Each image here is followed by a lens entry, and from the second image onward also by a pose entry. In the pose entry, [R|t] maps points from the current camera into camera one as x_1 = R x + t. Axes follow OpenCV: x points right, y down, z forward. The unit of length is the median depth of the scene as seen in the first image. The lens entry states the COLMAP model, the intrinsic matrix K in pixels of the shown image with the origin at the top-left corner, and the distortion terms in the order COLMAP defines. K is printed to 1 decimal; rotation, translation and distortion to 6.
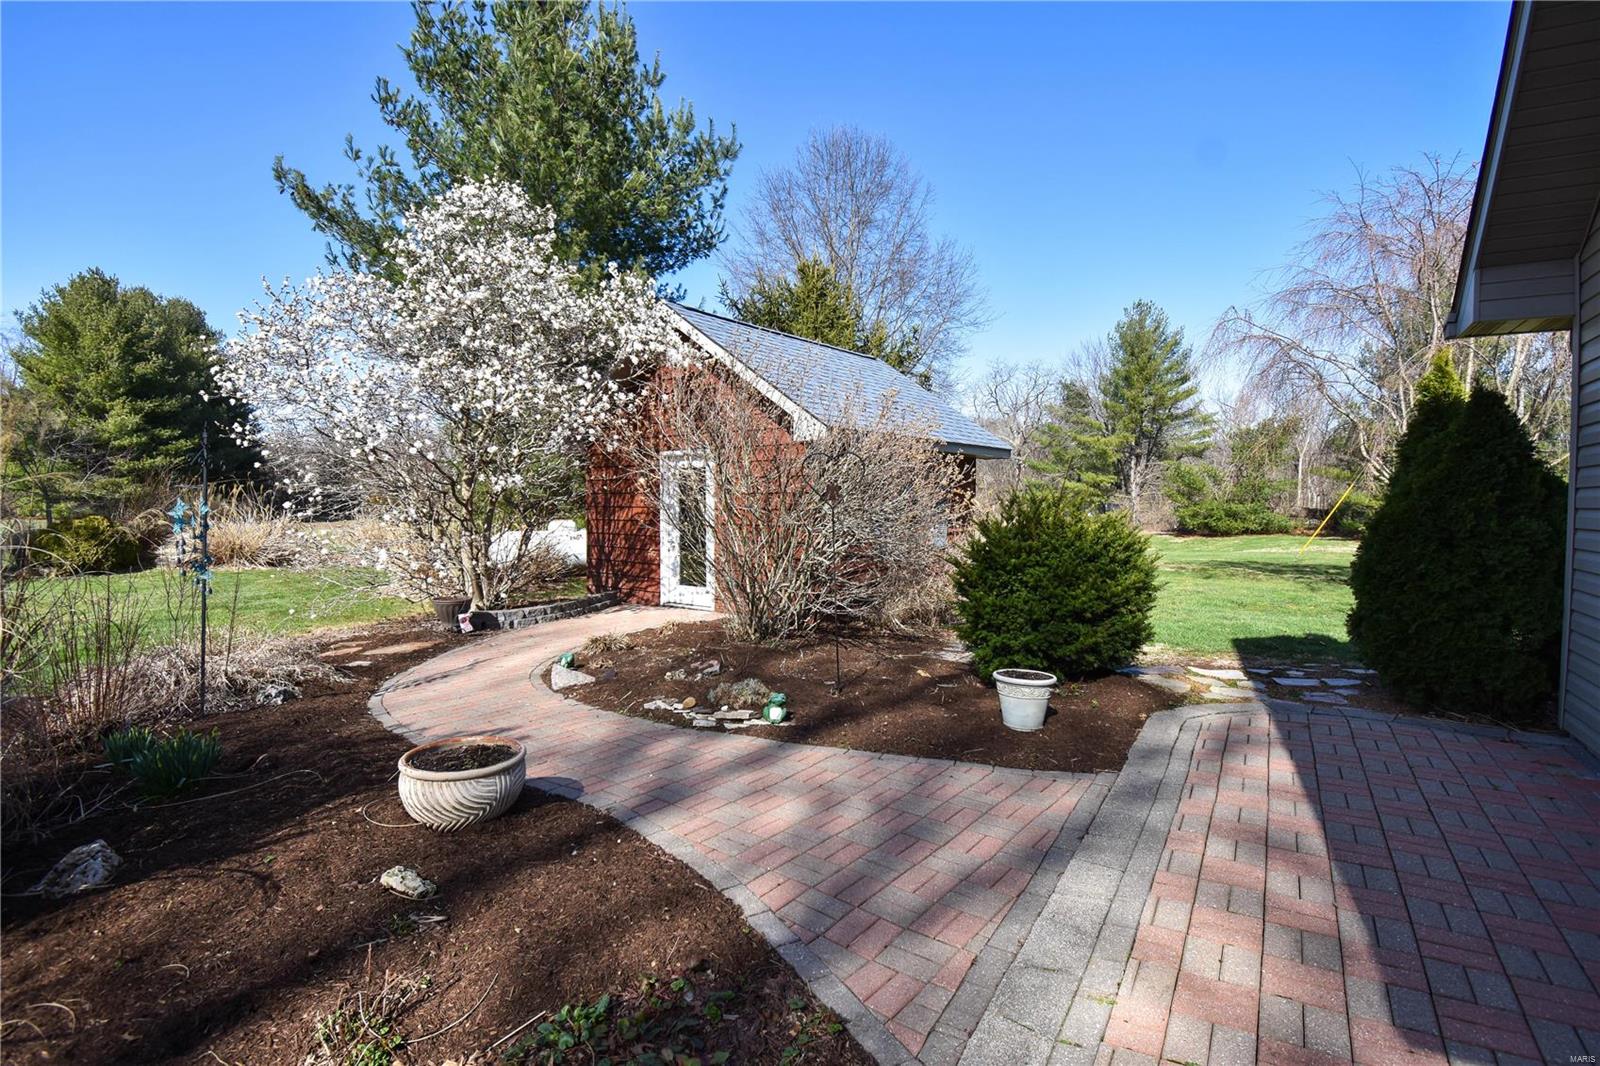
lens RADIAL K [[739.3, 0, 805.0], [0, 739.3, 538.3], [0, 0, 1]] dist [-0.016338, -0.000981]
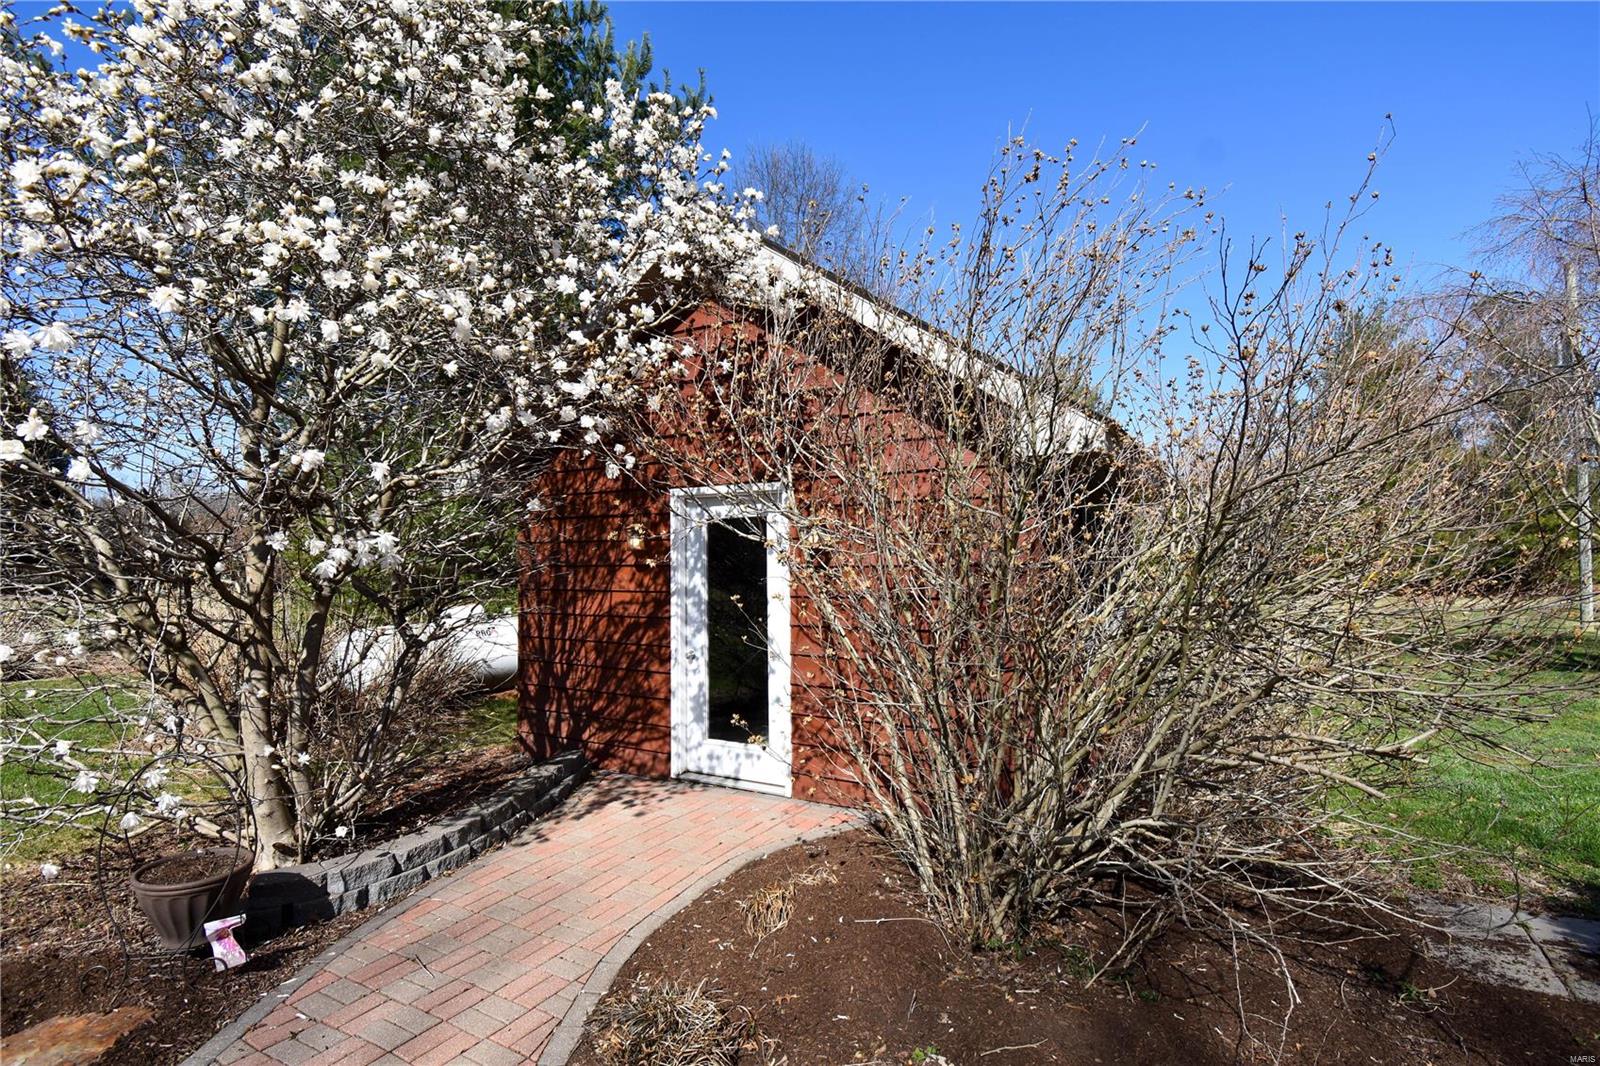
lens RADIAL K [[739.3, 0, 796.1], [0, 739.3, 528.5], [0, 0, 1]] dist [-0.016338, -0.000981]
pose [[0.991625, -0.009200, 0.128823, -0.174378], [0.020914, 0.995733, -0.089877, -0.037622], [-0.127446, 0.091818, 0.987586, 0.456160]]
